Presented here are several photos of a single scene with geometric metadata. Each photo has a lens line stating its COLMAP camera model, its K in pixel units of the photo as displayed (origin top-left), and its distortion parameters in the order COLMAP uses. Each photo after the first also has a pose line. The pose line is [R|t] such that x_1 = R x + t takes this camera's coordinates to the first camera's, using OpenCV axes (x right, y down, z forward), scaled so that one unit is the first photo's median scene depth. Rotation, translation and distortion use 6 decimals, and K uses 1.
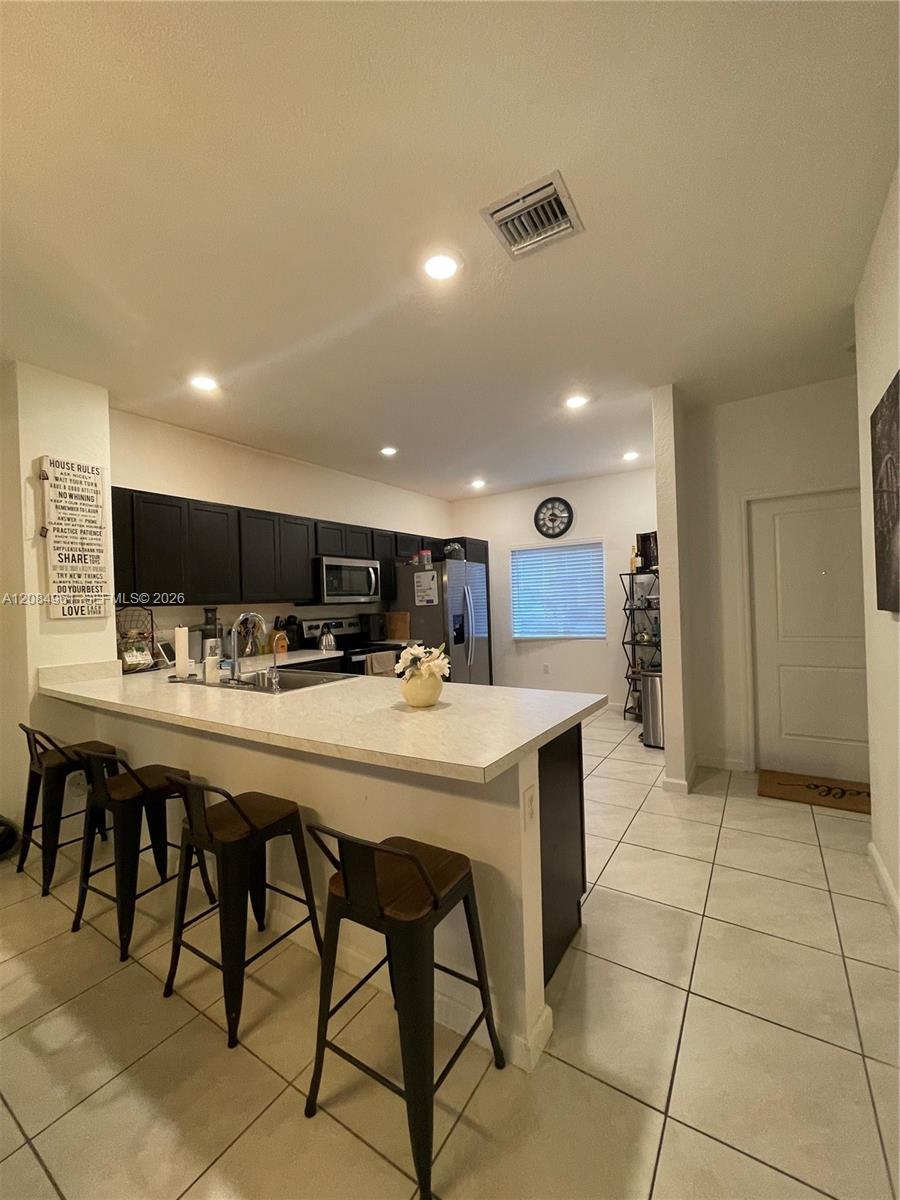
lens RADIAL K [[484.7, 0, 446.9], [0, 484.7, 599.6], [0, 0, 1]] dist [-0.005742, 0.001344]
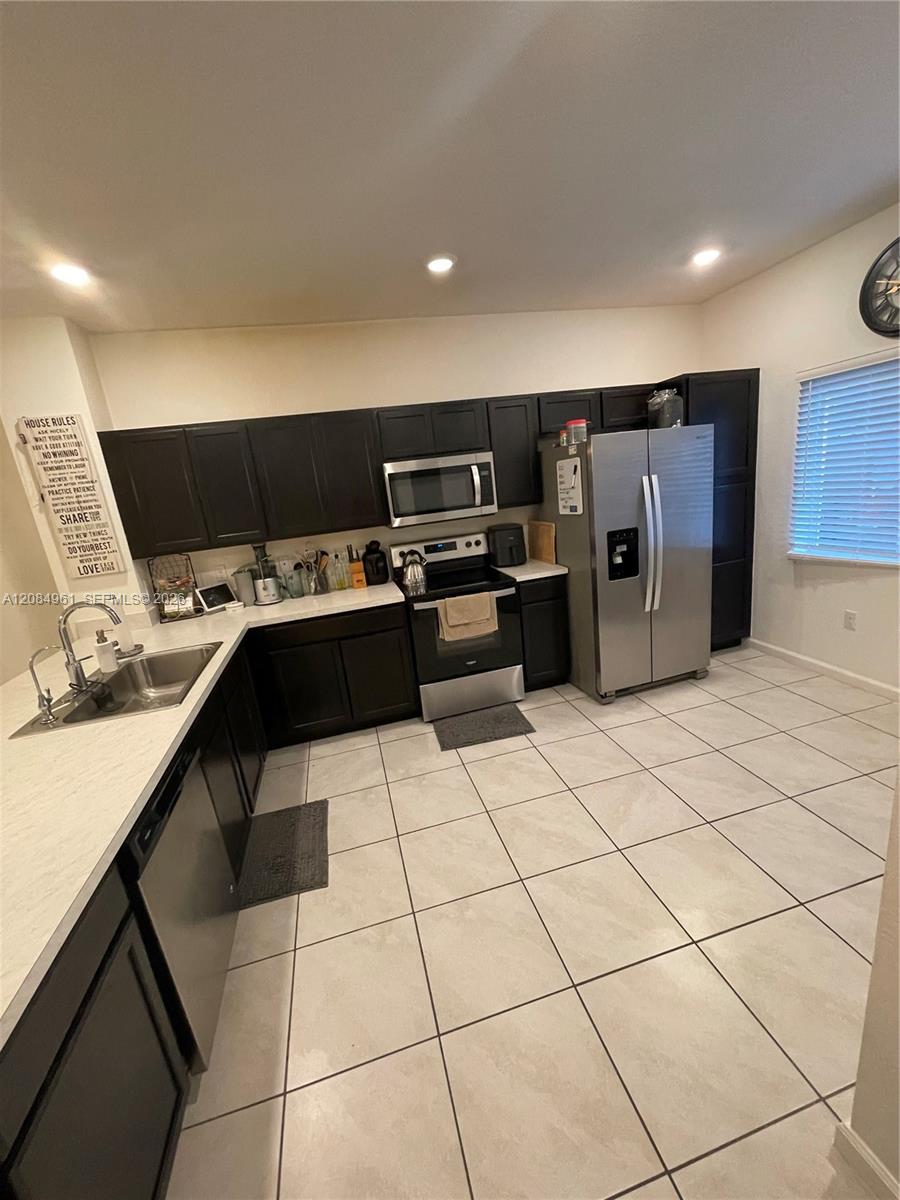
lens RADIAL K [[484.7, 0, 451.8], [0, 484.7, 603.1], [0, 0, 1]] dist [-0.005742, 0.001344]
pose [[0.734427, 0.112879, -0.669235, 0.479398], [0.095765, 0.958971, 0.266842, -0.104675], [0.671898, -0.260065, 0.693484, 0.746558]]
